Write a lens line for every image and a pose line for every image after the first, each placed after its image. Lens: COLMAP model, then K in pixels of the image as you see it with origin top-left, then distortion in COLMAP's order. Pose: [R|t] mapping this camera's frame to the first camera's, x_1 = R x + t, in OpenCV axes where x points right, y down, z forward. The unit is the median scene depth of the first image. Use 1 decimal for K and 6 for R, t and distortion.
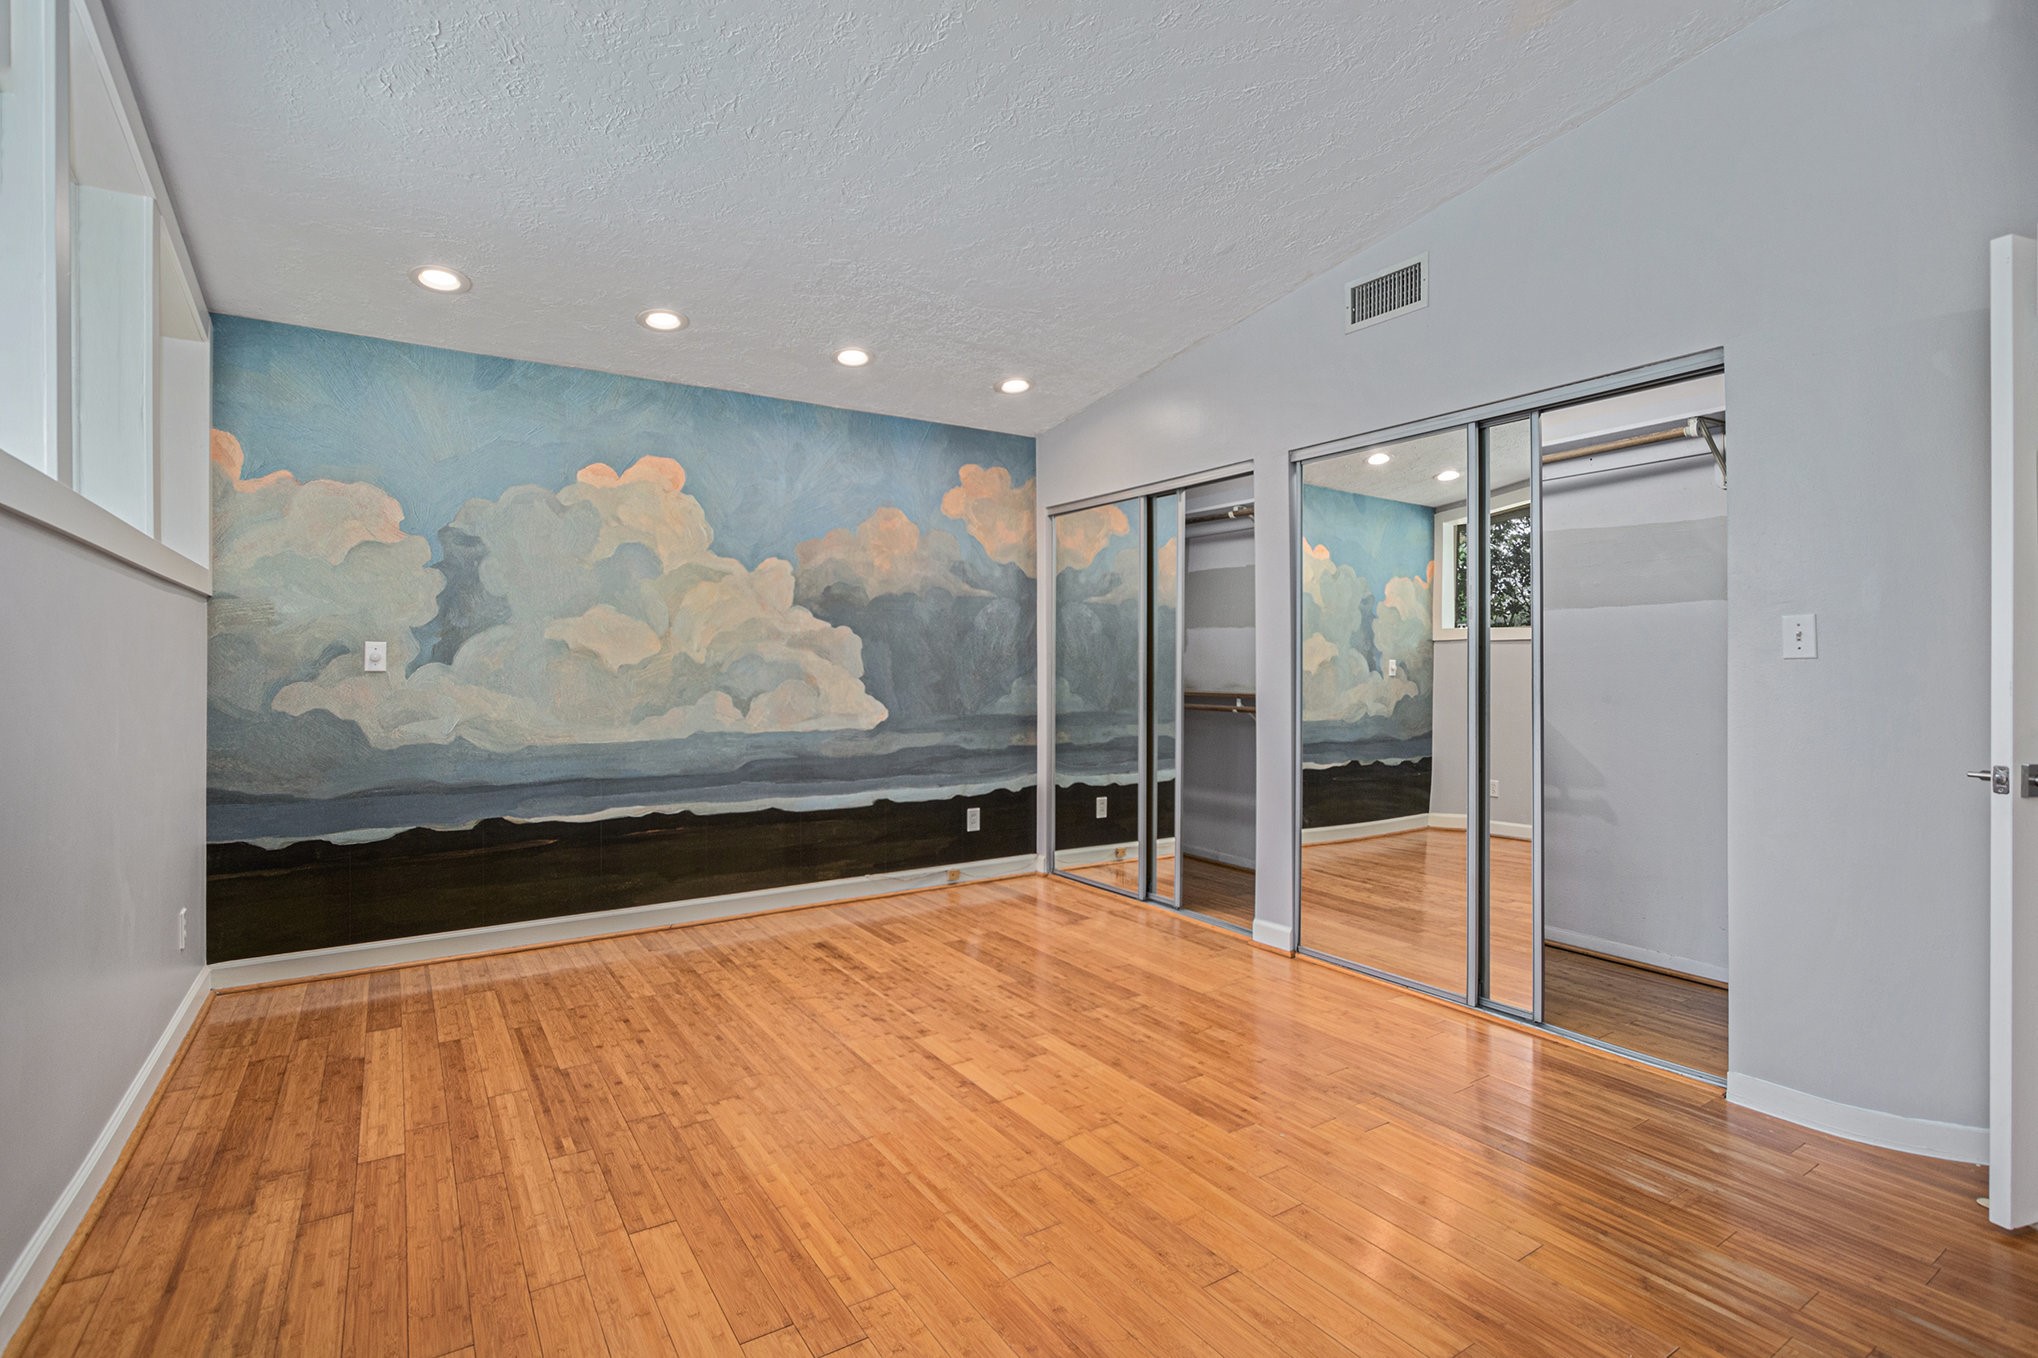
lens RADIAL K [[967.1, 0, 1010.2], [0, 967.1, 675.5], [0, 0, 1]] dist [-0.015183, 0.000422]
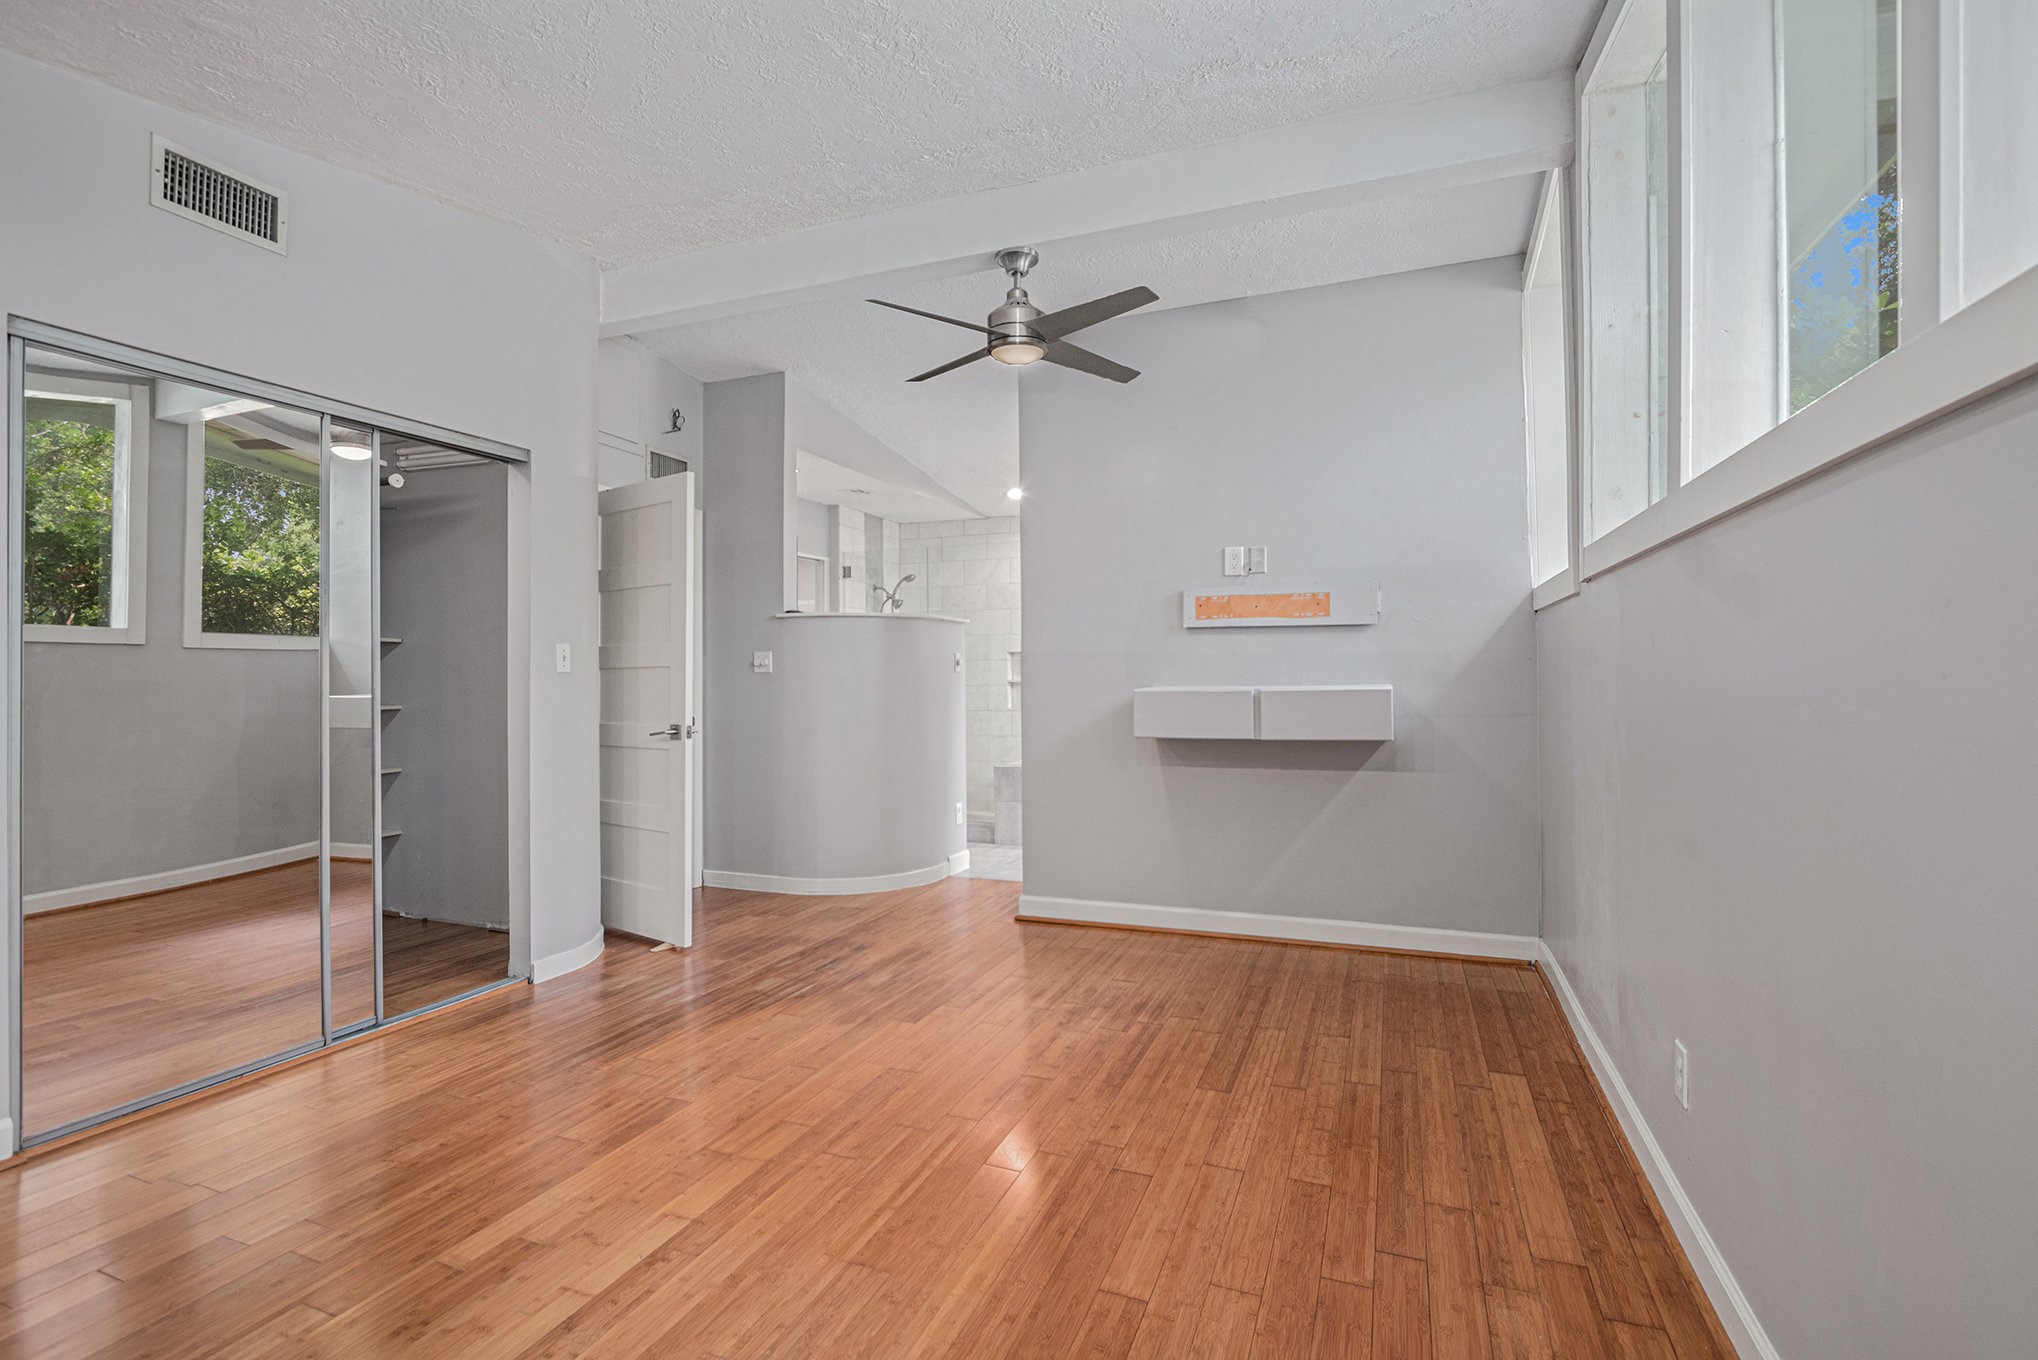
lens RADIAL K [[967.1, 0, 1012.3], [0, 967.1, 675.6], [0, 0, 1]] dist [-0.015183, 0.000422]
pose [[-0.591379, 0.004440, 0.806382, -0.937649], [0.009251, 0.999956, 0.001279, -0.008276], [-0.806341, 0.008217, -0.591394, 1.452924]]
